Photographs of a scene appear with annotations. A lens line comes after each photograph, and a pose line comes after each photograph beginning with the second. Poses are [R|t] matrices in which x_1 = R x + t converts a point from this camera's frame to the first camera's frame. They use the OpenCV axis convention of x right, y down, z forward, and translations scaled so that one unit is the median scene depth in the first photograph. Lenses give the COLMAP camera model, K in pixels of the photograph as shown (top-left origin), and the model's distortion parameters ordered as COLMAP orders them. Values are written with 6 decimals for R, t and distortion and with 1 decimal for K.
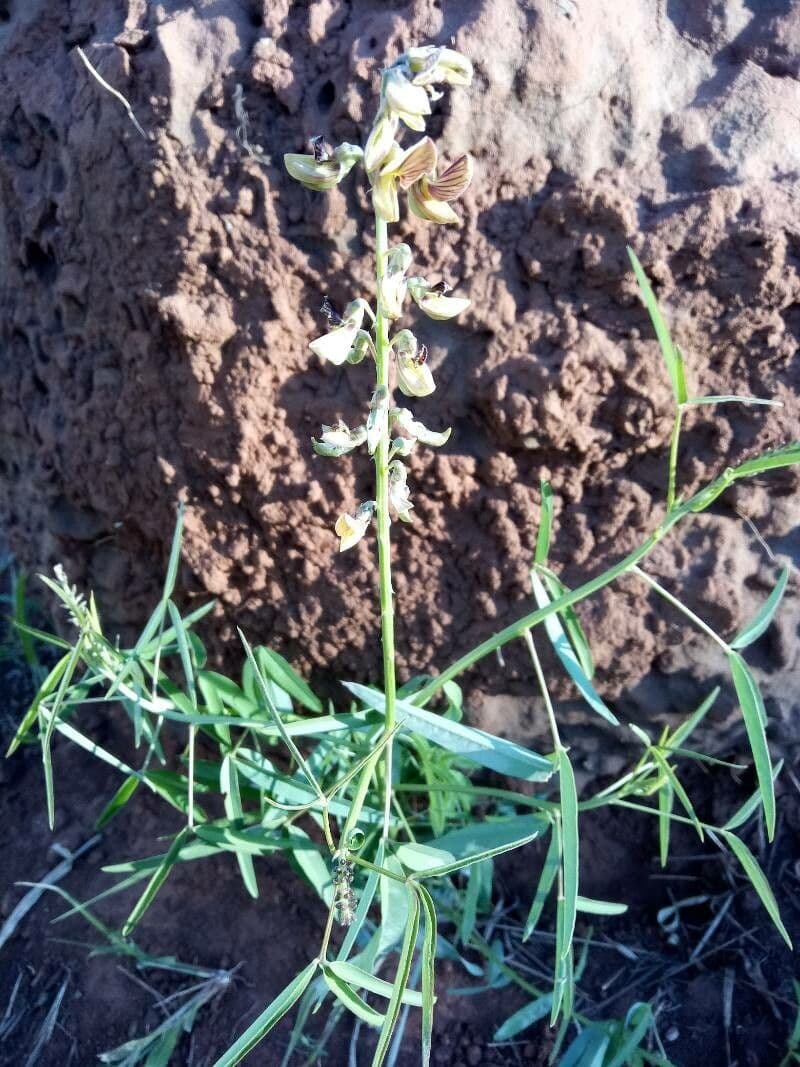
lens RADIAL K [[790.0, 0, 400.0], [0, 790.0, 533.5], [0, 0, 1]] dist [0.011872, 0.000120]
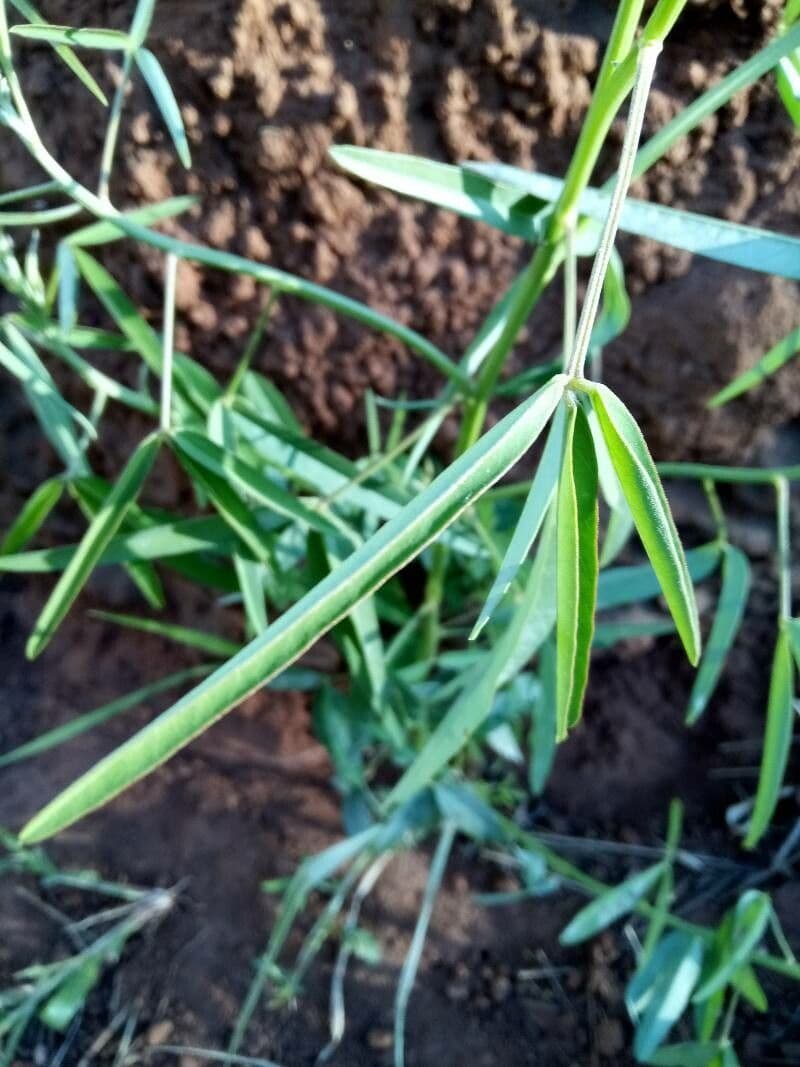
lens RADIAL K [[814.3, 0, 400.0], [0, 814.3, 533.5], [0, 0, 1]] dist [-0.015364, -0.012803]
pose [[0.995904, 0.033080, 0.084146, -0.122267], [-0.032417, 0.999432, -0.009226, 0.355225], [-0.084404, 0.006460, 0.996411, 0.361150]]
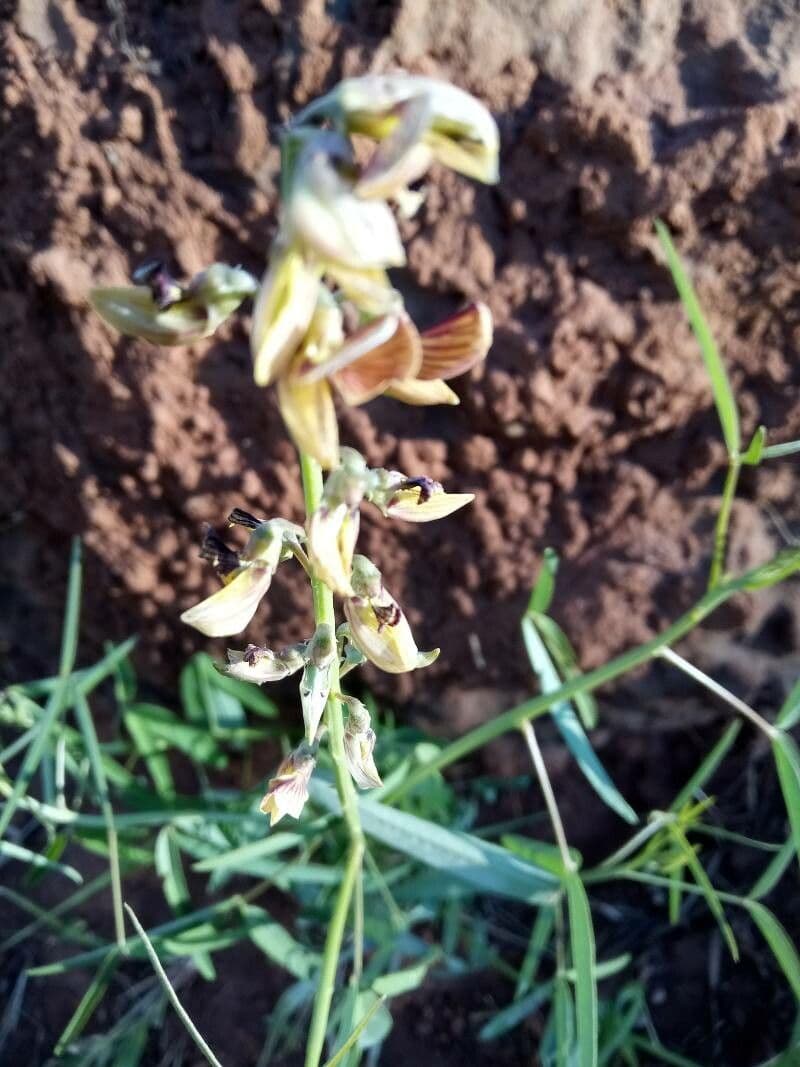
lens RADIAL K [[814.3, 0, 400.0], [0, 814.3, 533.5], [0, 0, 1]] dist [-0.015364, -0.012803]
pose [[0.997742, -0.045292, 0.049595, 0.002947], [0.037504, 0.988272, 0.148028, -0.137627], [-0.055718, -0.145834, 0.987739, 0.170385]]
